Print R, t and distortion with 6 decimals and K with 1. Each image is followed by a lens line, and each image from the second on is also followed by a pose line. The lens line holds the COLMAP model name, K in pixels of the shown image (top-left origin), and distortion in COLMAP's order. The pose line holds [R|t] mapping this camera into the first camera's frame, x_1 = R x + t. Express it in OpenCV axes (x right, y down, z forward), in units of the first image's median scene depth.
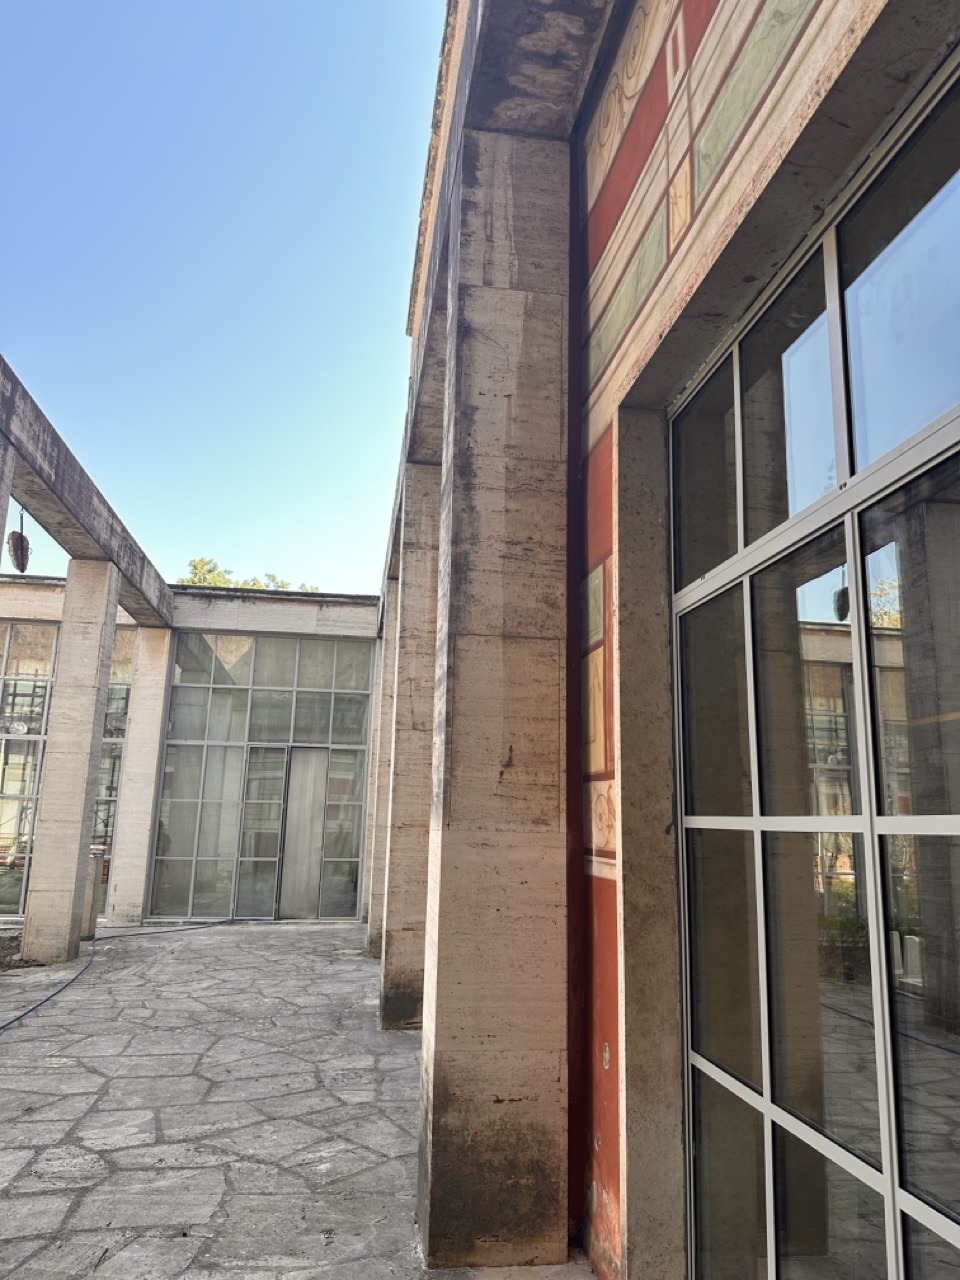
lens RADIAL K [[895.5, 0, 463.3], [0, 895.5, 633.1], [0, 0, 1]] dist [-0.004319, -0.007561]
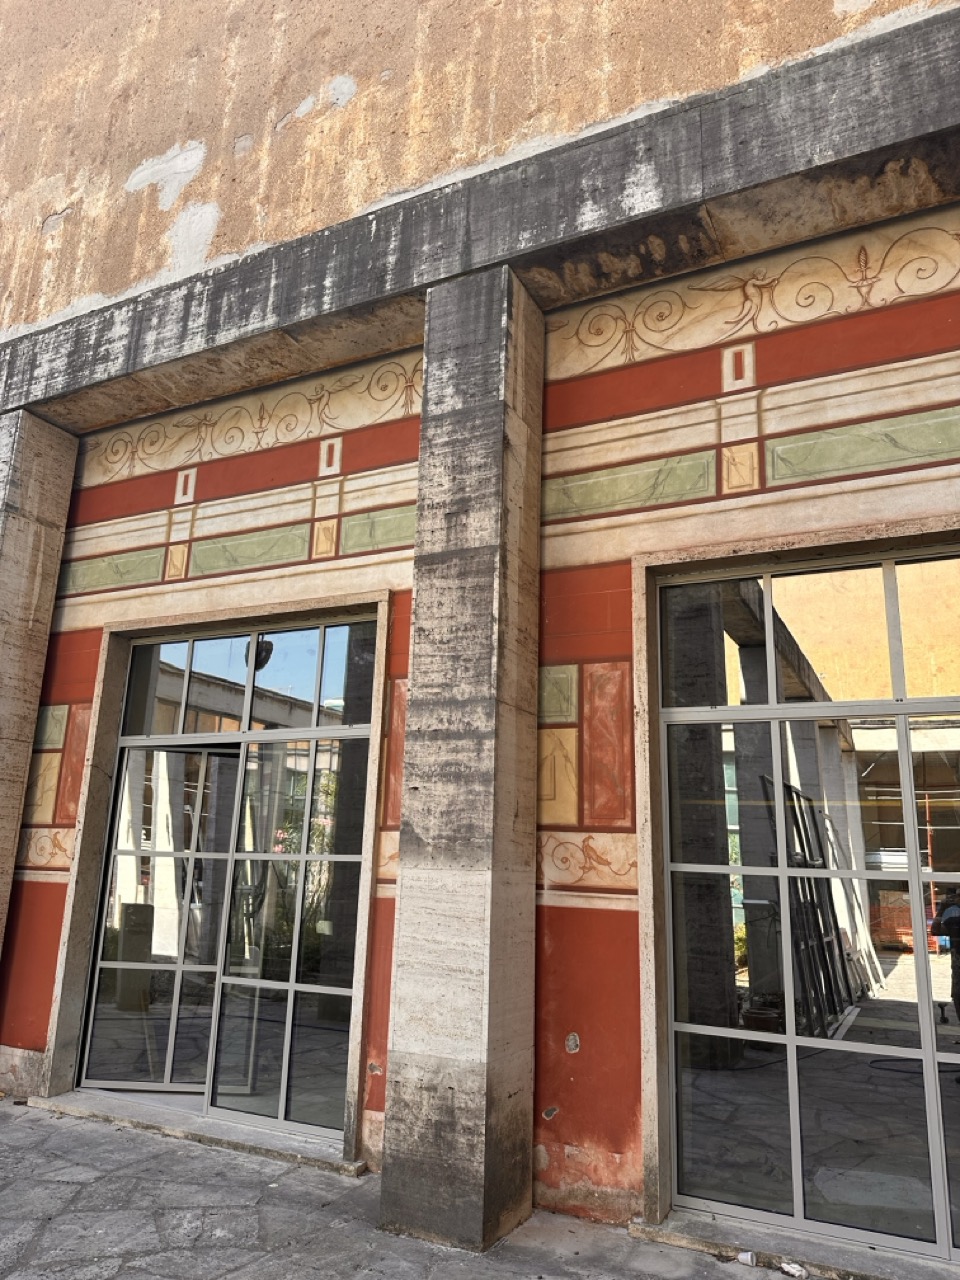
lens RADIAL K [[884.8, 0, 484.7], [0, 884.8, 656.0], [0, 0, 1]] dist [-0.005160, -0.006455]
pose [[0.561373, 0.201814, 0.802578, -0.857823], [-0.199489, 0.974211, -0.105437, 0.062290], [-0.803159, -0.100916, 0.587155, 0.313737]]
